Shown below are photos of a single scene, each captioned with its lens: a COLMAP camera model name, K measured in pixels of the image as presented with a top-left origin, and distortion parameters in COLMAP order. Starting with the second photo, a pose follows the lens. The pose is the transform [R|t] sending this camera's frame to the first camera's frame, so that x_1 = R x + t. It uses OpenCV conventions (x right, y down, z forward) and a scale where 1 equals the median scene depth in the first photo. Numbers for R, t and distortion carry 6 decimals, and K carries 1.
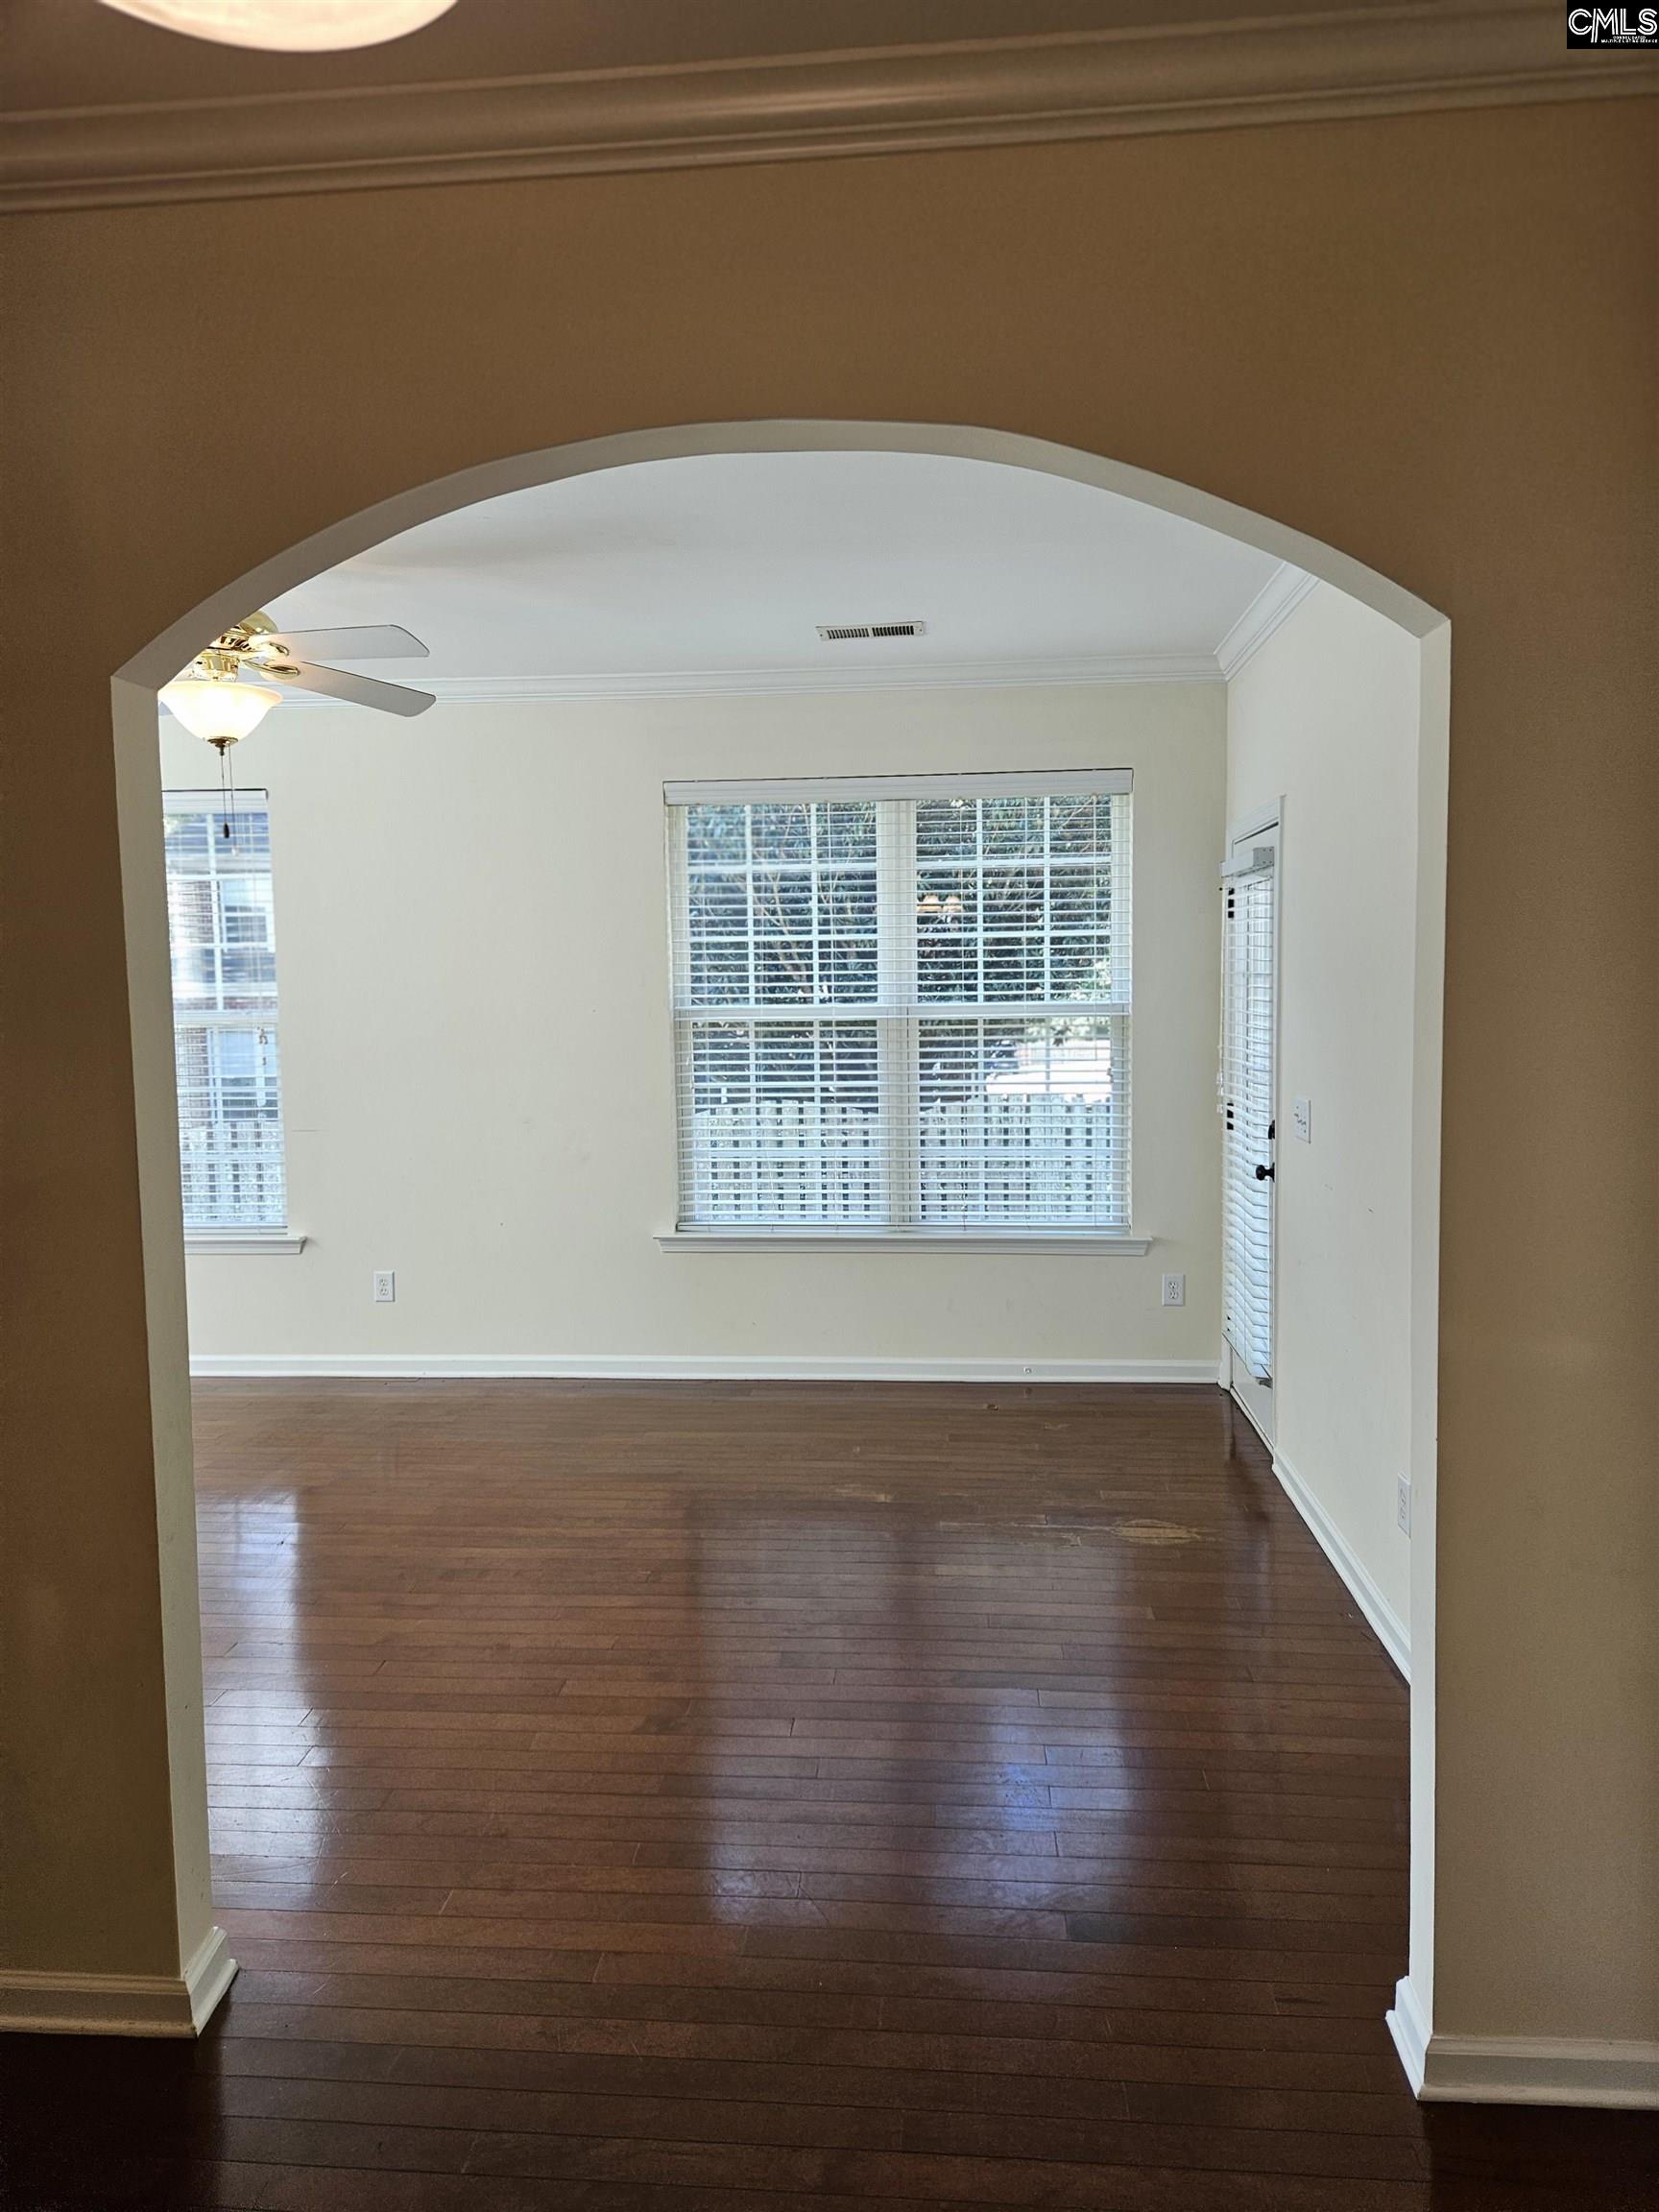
lens RADIAL K [[1482.0, 0, 825.2], [0, 1482.0, 1105.3], [0, 0, 1]] dist [0.070612, -0.047888]
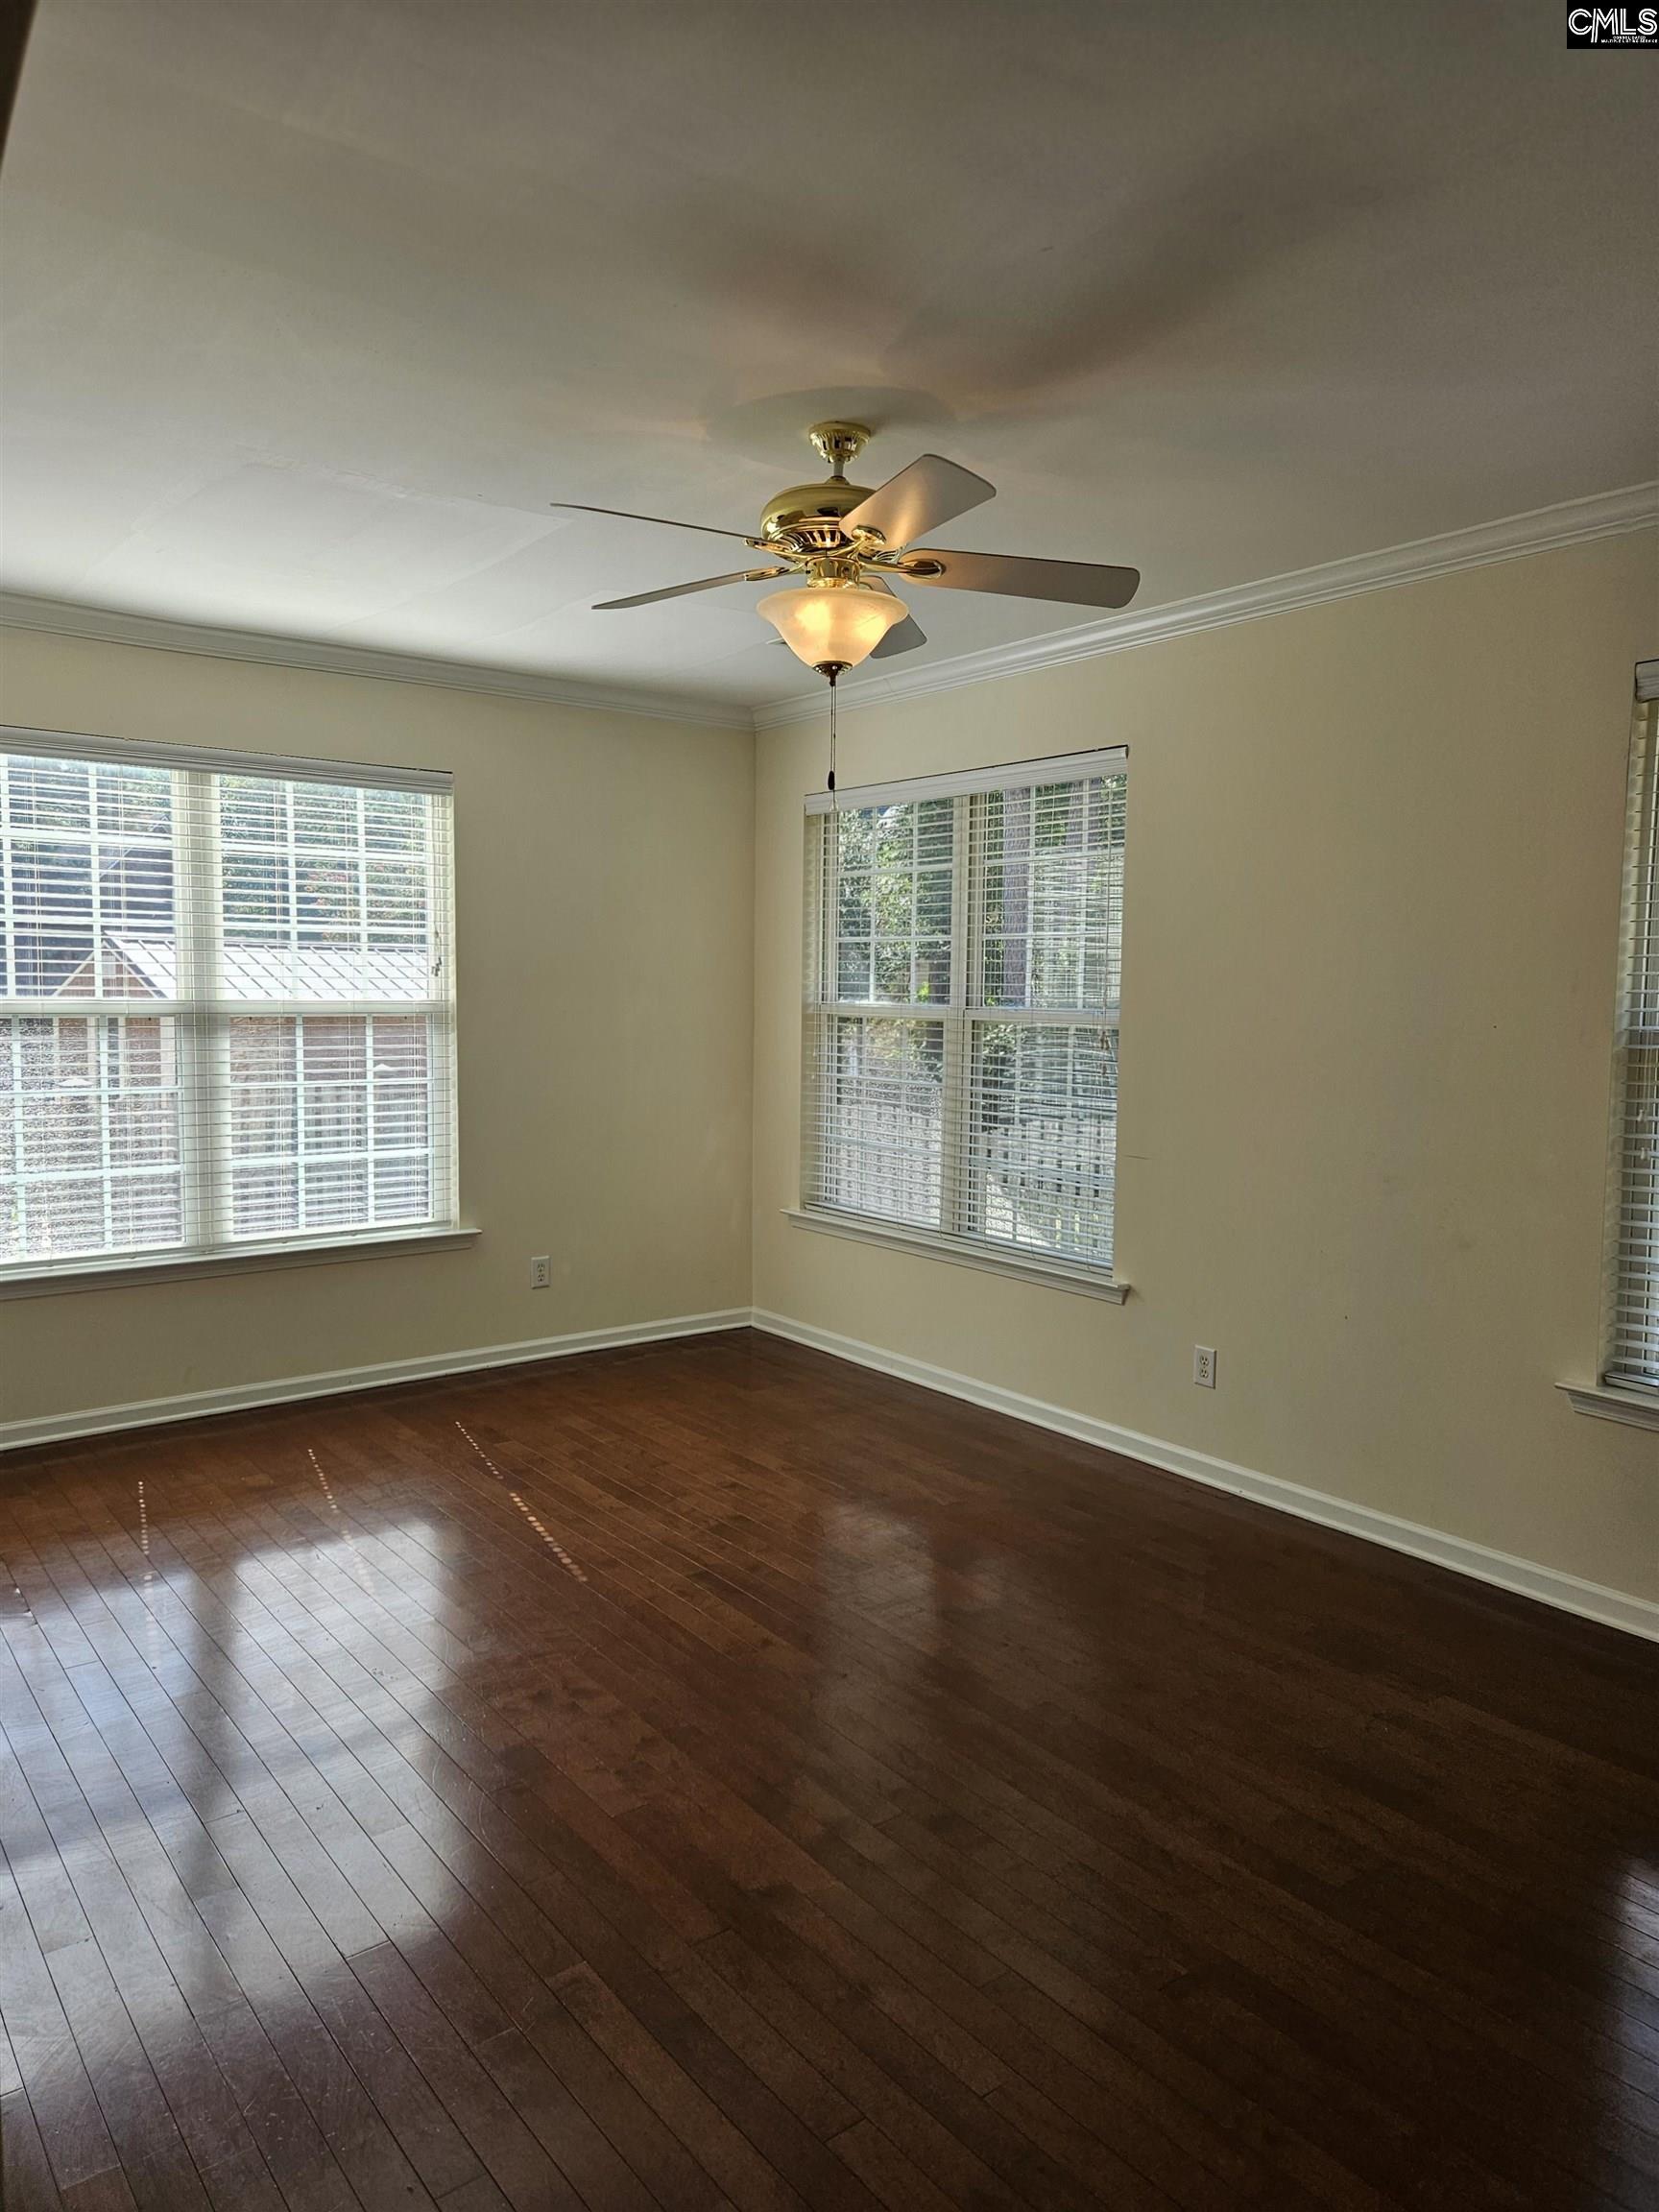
lens RADIAL K [[1482.0, 0, 830.7], [0, 1482.0, 1092.4], [0, 0, 1]] dist [0.070612, -0.047888]
pose [[0.673847, 0.080441, -0.734479, 0.154386], [-0.087802, 0.995730, 0.028500, -0.030629], [0.733635, 0.045284, 0.678033, 0.363645]]
